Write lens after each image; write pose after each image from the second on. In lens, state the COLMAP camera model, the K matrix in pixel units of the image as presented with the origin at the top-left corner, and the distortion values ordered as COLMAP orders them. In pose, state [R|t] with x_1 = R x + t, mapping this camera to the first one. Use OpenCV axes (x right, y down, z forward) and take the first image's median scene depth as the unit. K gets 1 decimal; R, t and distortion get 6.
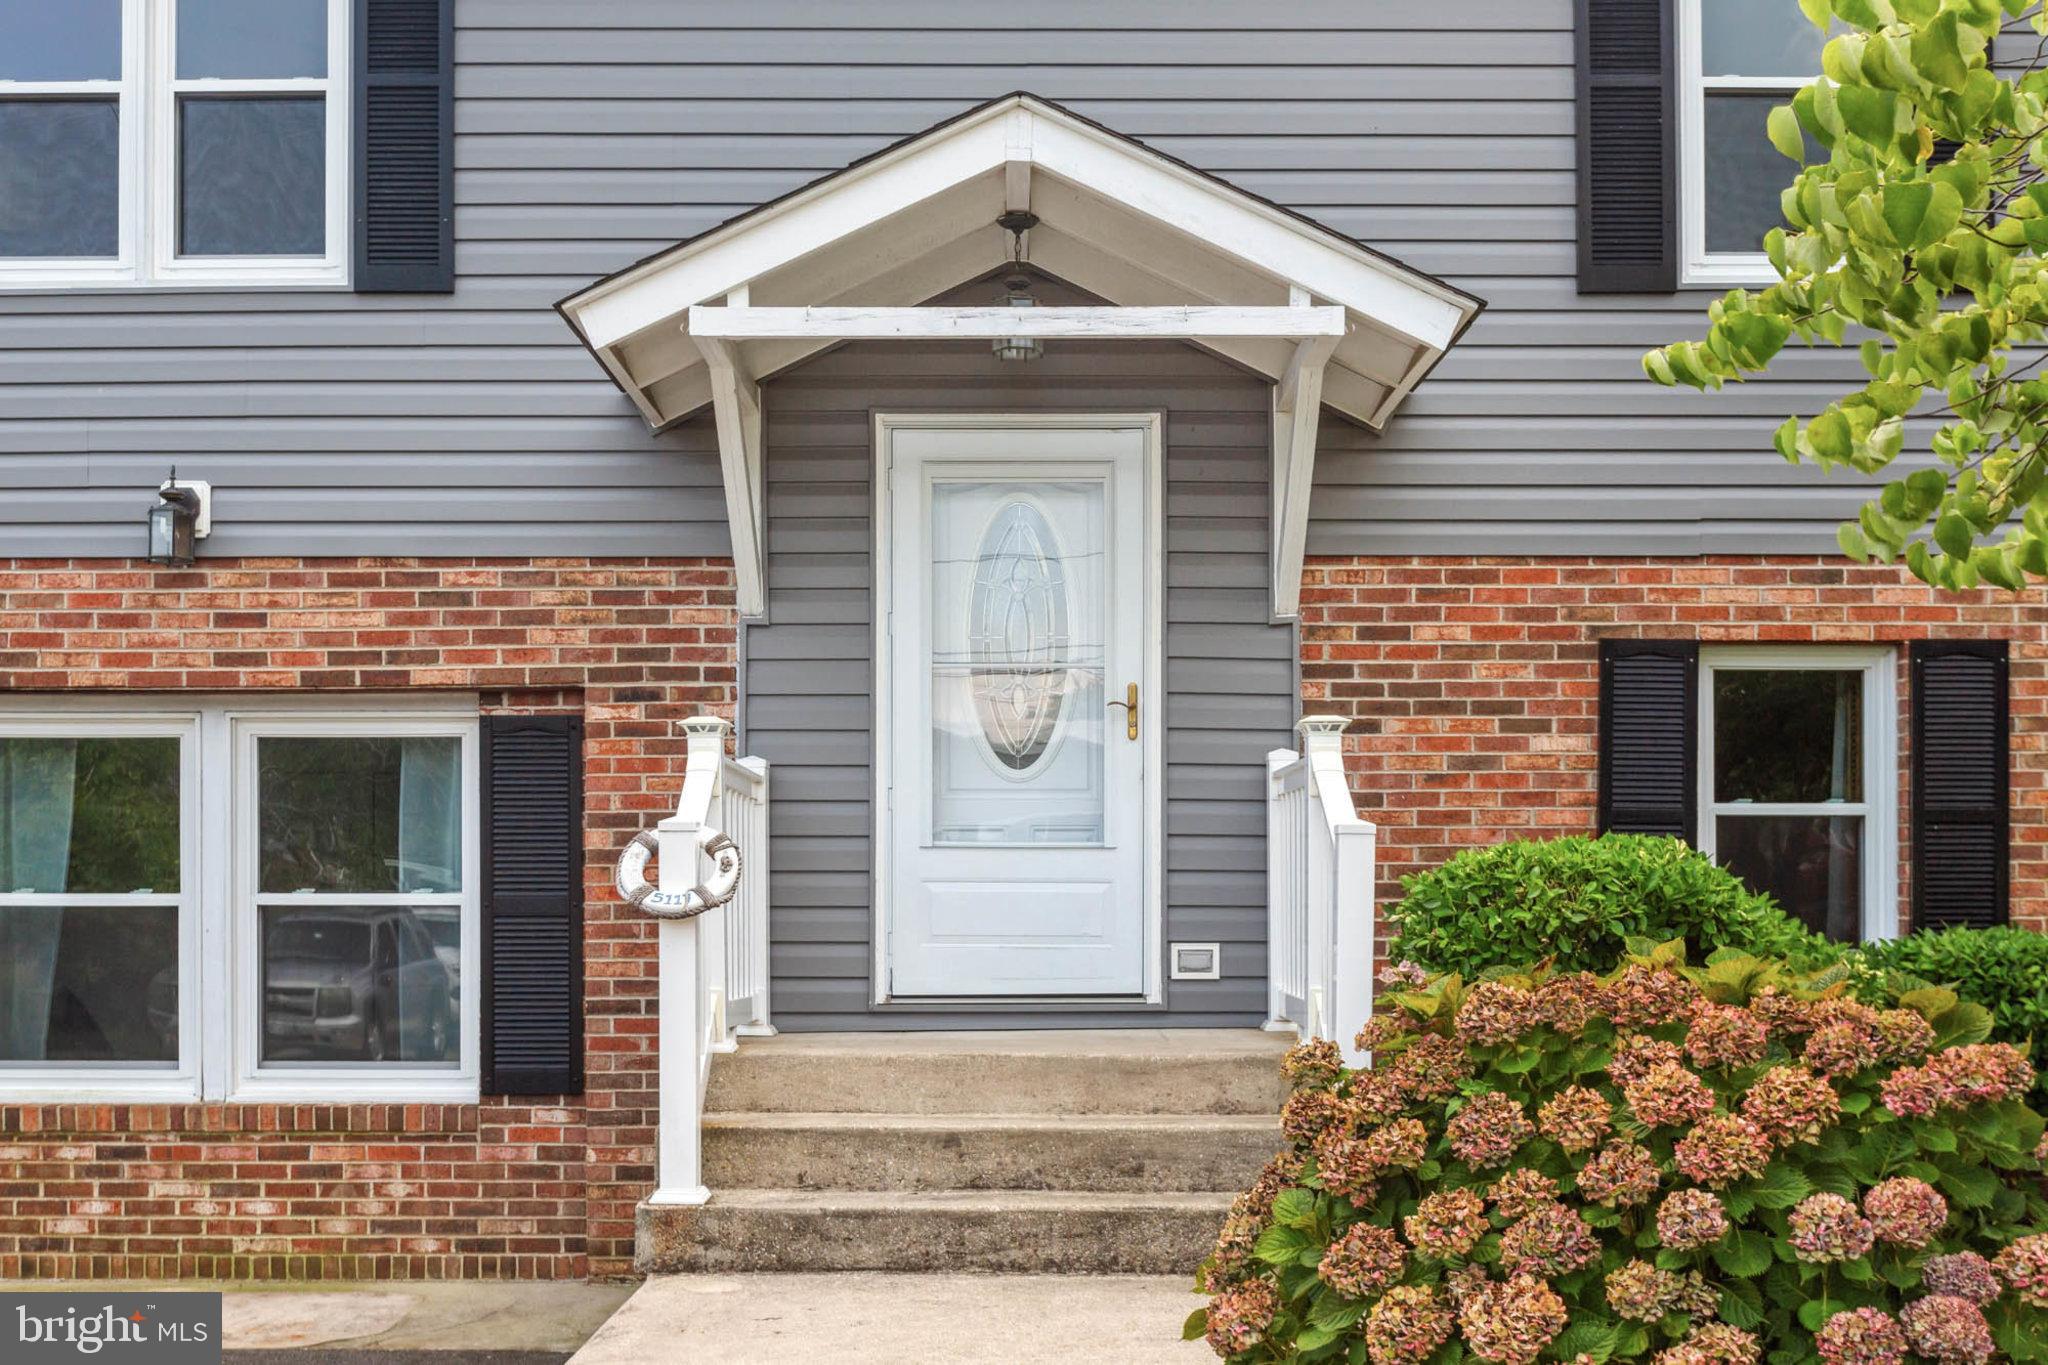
lens RADIAL K [[2203.4, 0, 1022.2], [0, 2203.4, 690.3], [0, 0, 1]] dist [-0.055093, 0.000000]
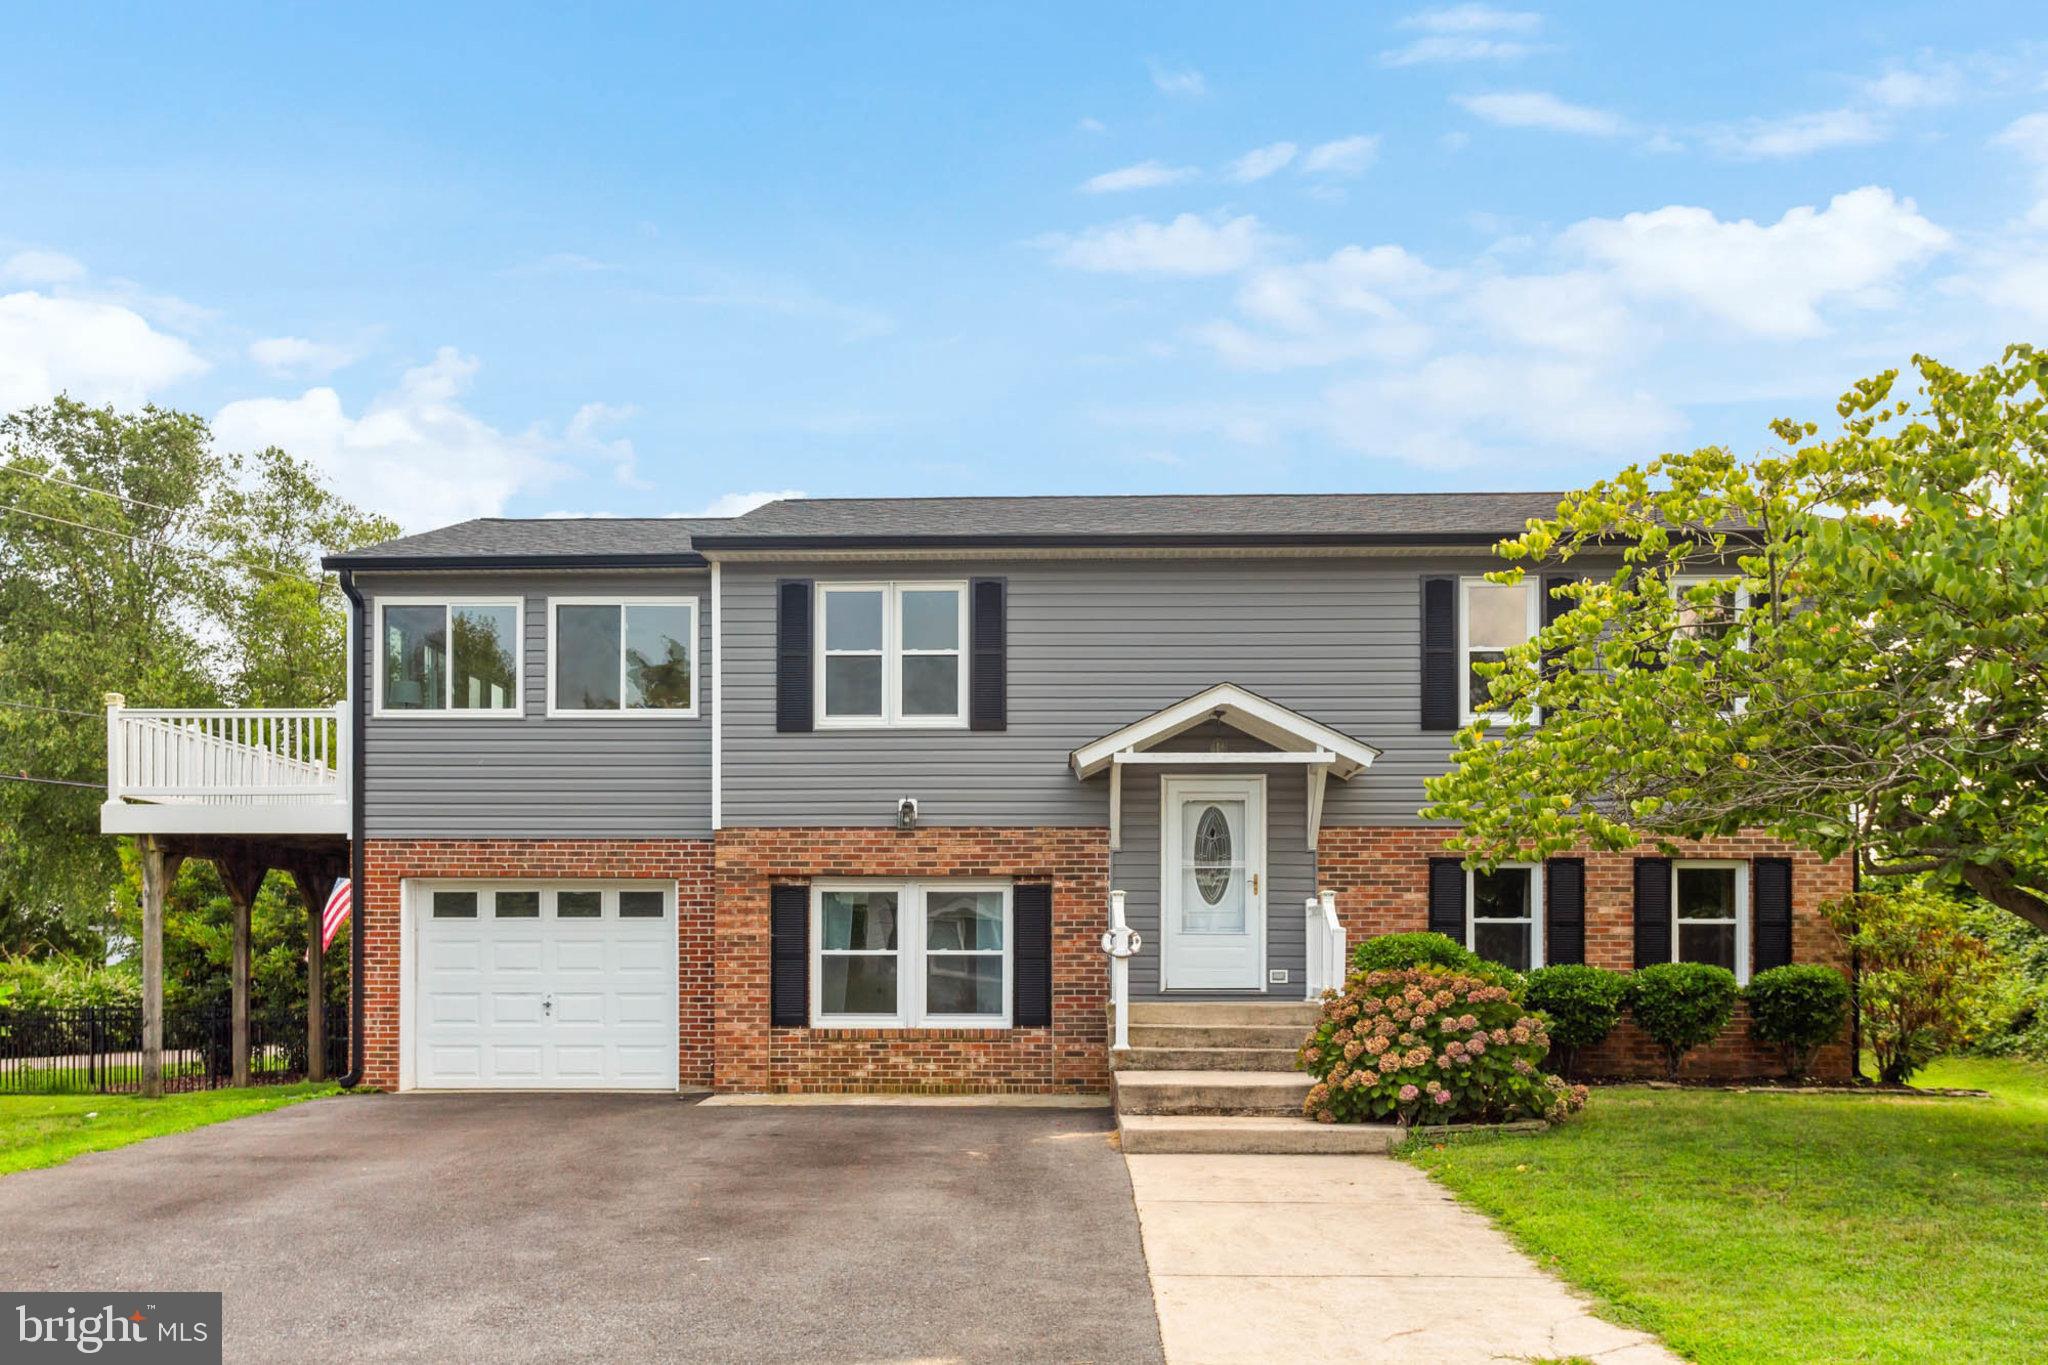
lens RADIAL K [[1746.1, 0, 995.4], [0, 1746.1, 784.0], [0, 0, 1]] dist [-0.056024, -0.009694]
pose [[0.999254, 0.000991, -0.038615, -0.188130], [-0.001268, 0.999974, -0.007144, -0.098075], [0.038607, 0.007188, 0.999229, -1.162640]]
